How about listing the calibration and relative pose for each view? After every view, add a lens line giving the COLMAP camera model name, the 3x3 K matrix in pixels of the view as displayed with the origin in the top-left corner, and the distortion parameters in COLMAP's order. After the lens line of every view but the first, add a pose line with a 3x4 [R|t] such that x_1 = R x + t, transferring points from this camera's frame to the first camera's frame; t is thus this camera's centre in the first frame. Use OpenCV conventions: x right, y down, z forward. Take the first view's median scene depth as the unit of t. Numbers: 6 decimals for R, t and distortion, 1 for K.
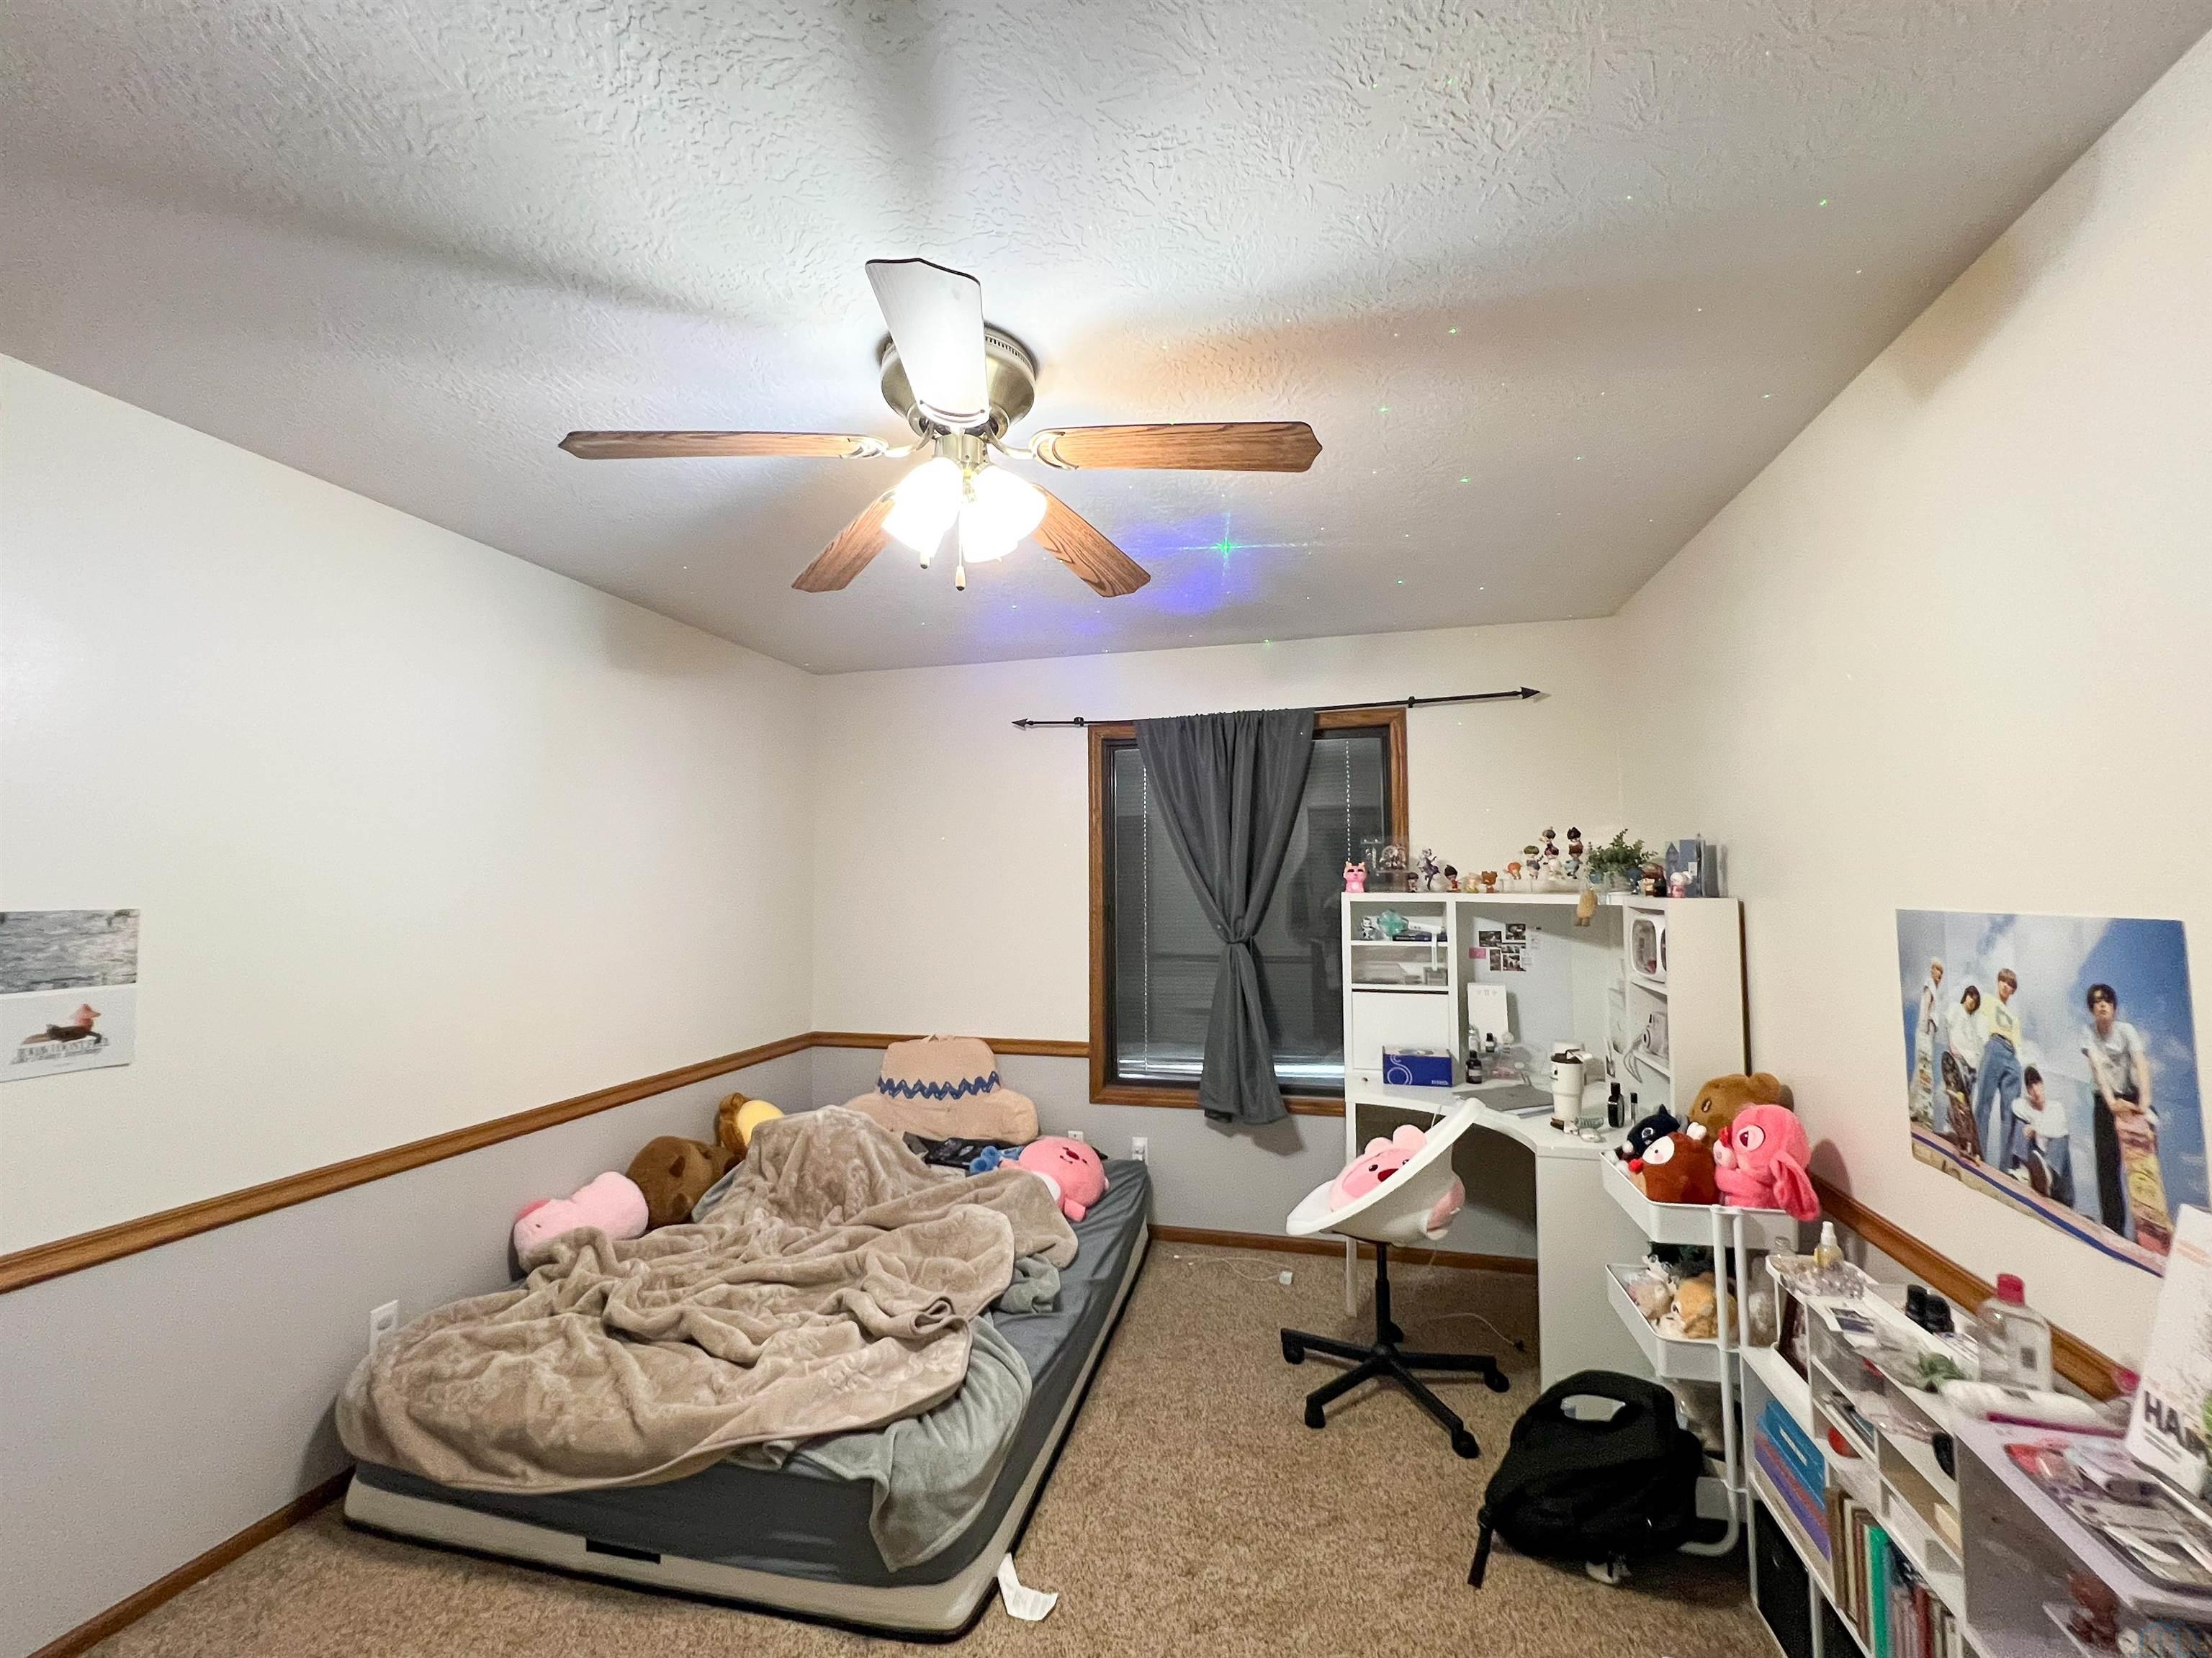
lens RADIAL K [[892.1, 0, 1103.0], [0, 892.1, 828.4], [0, 0, 1]] dist [-0.001210, 0.000056]
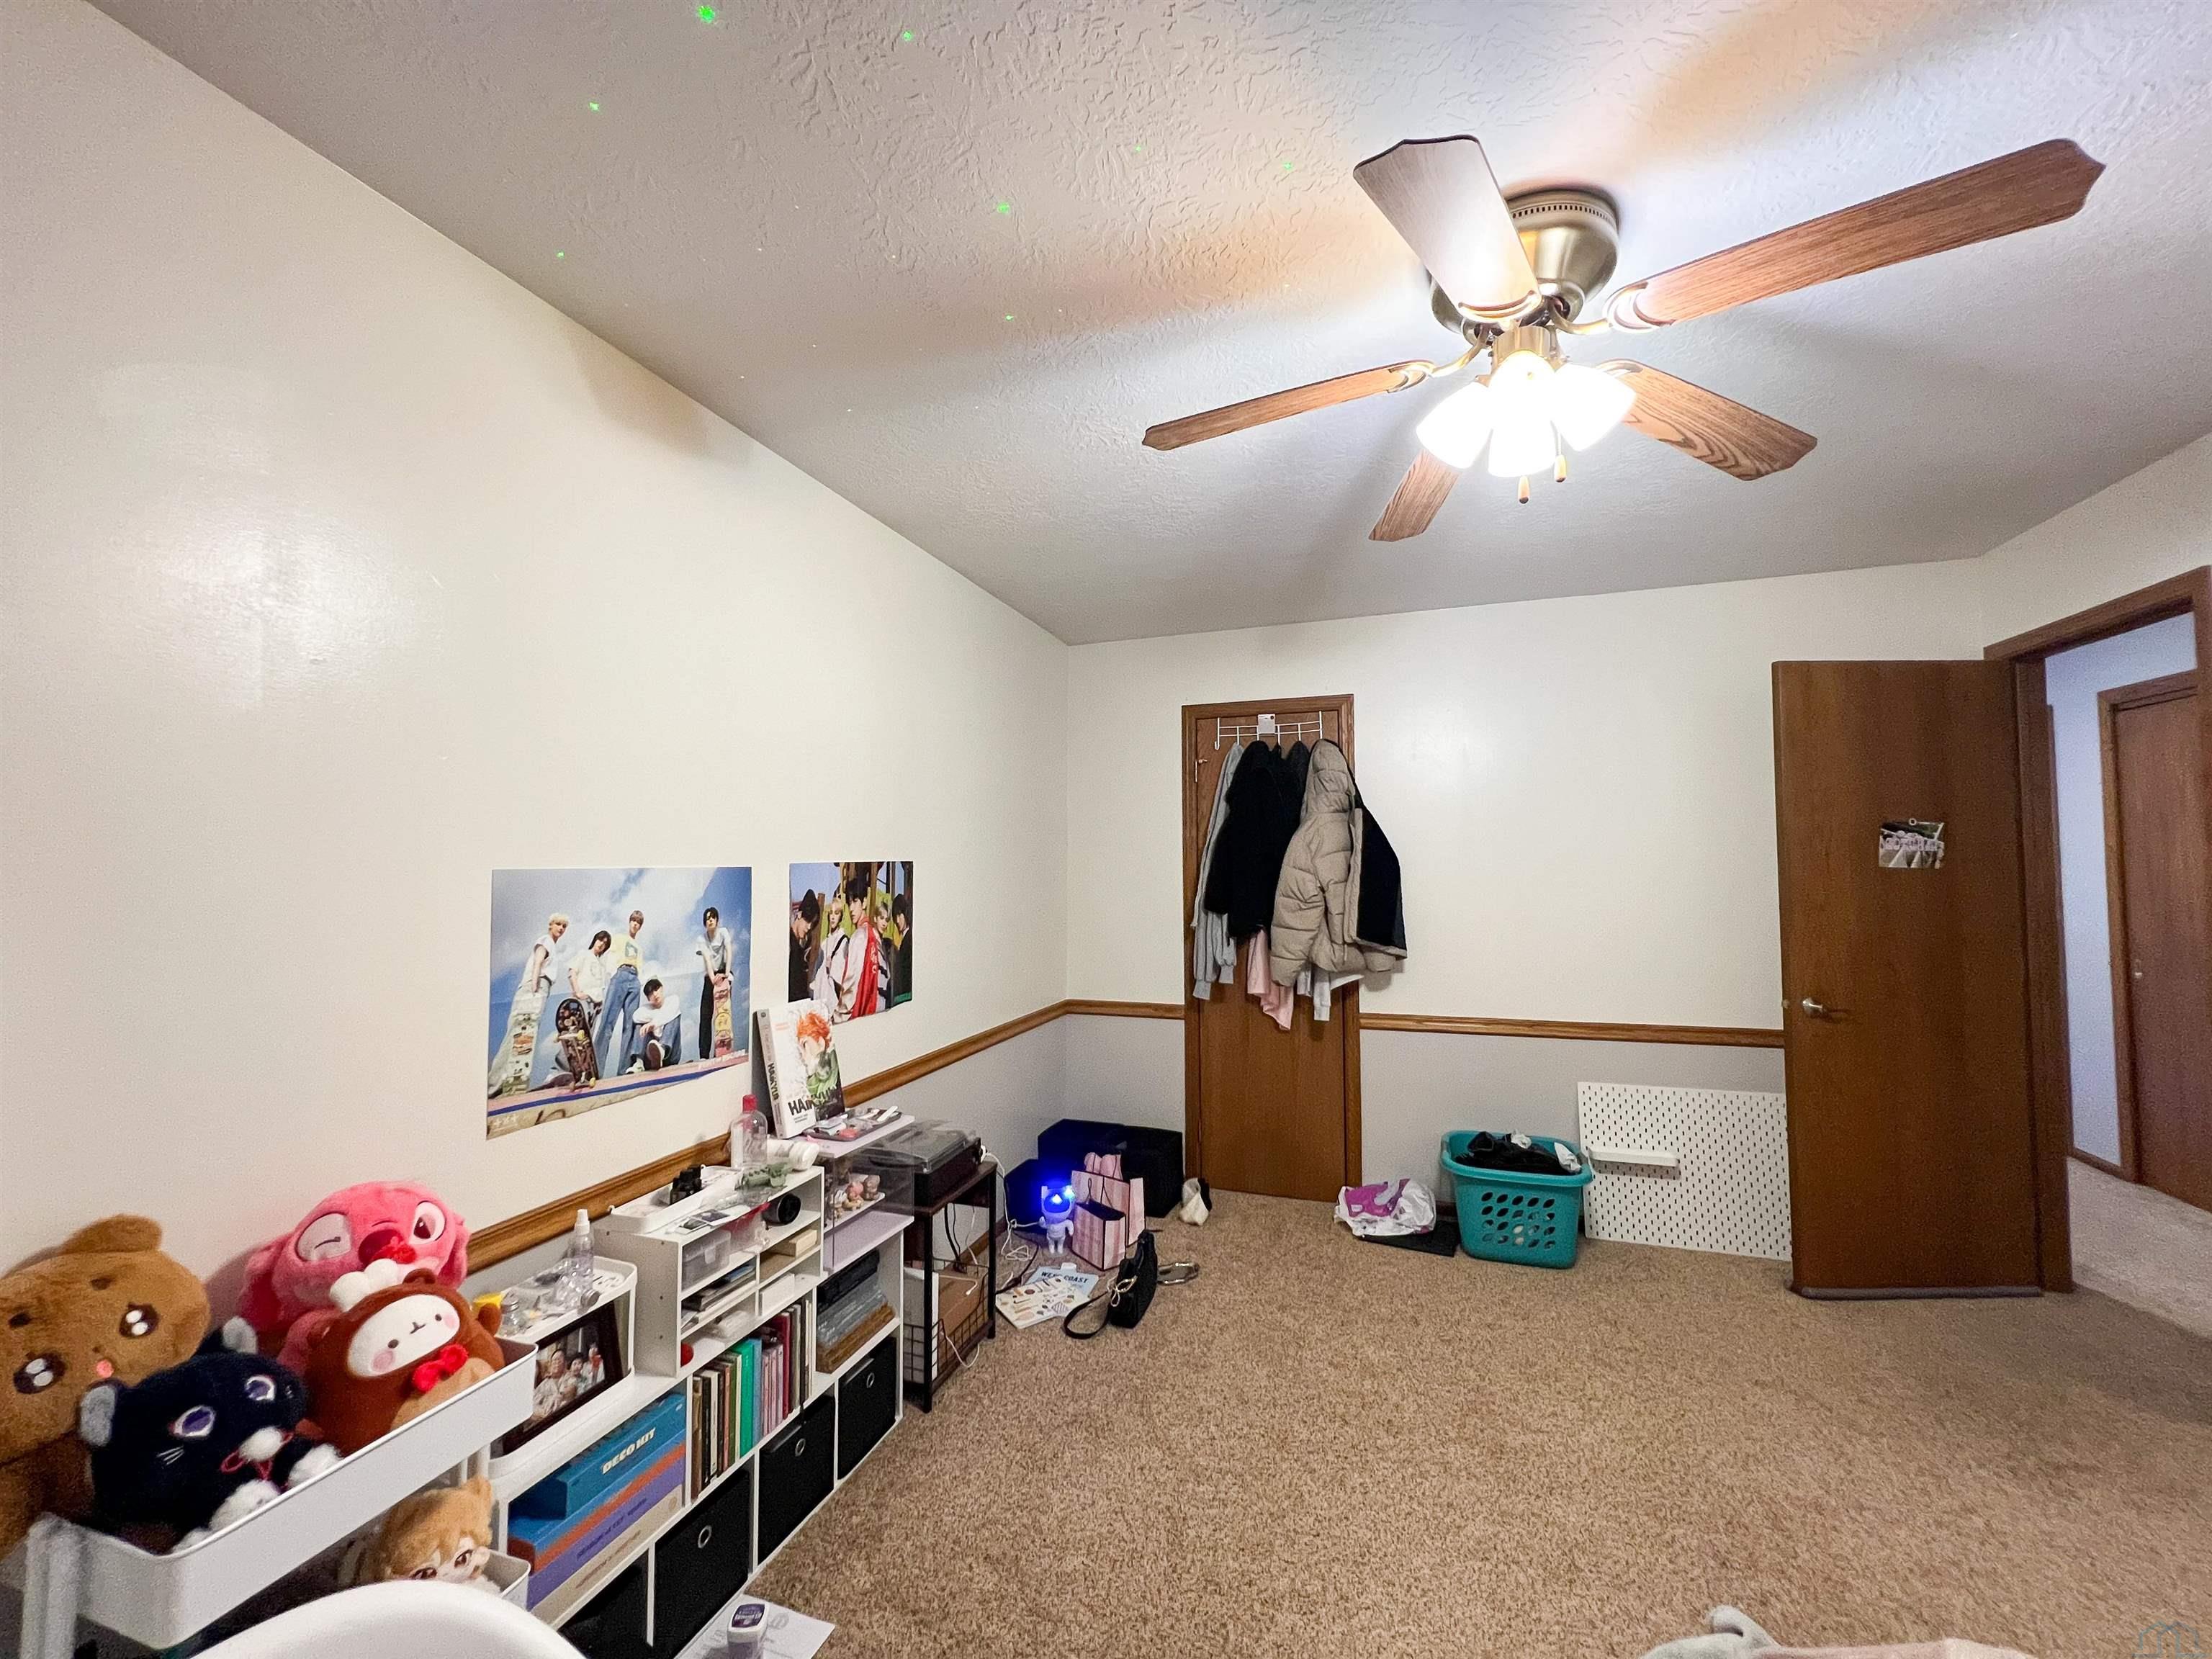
lens RADIAL K [[892.2, 0, 1103.0], [0, 892.2, 828.9], [0, 0, 1]] dist [-0.001210, 0.000056]
pose [[-0.996749, 0.018255, 0.078469, 0.239899], [0.010038, 0.994542, -0.103857, 0.185310], [-0.079937, -0.102732, -0.991492, 2.300245]]
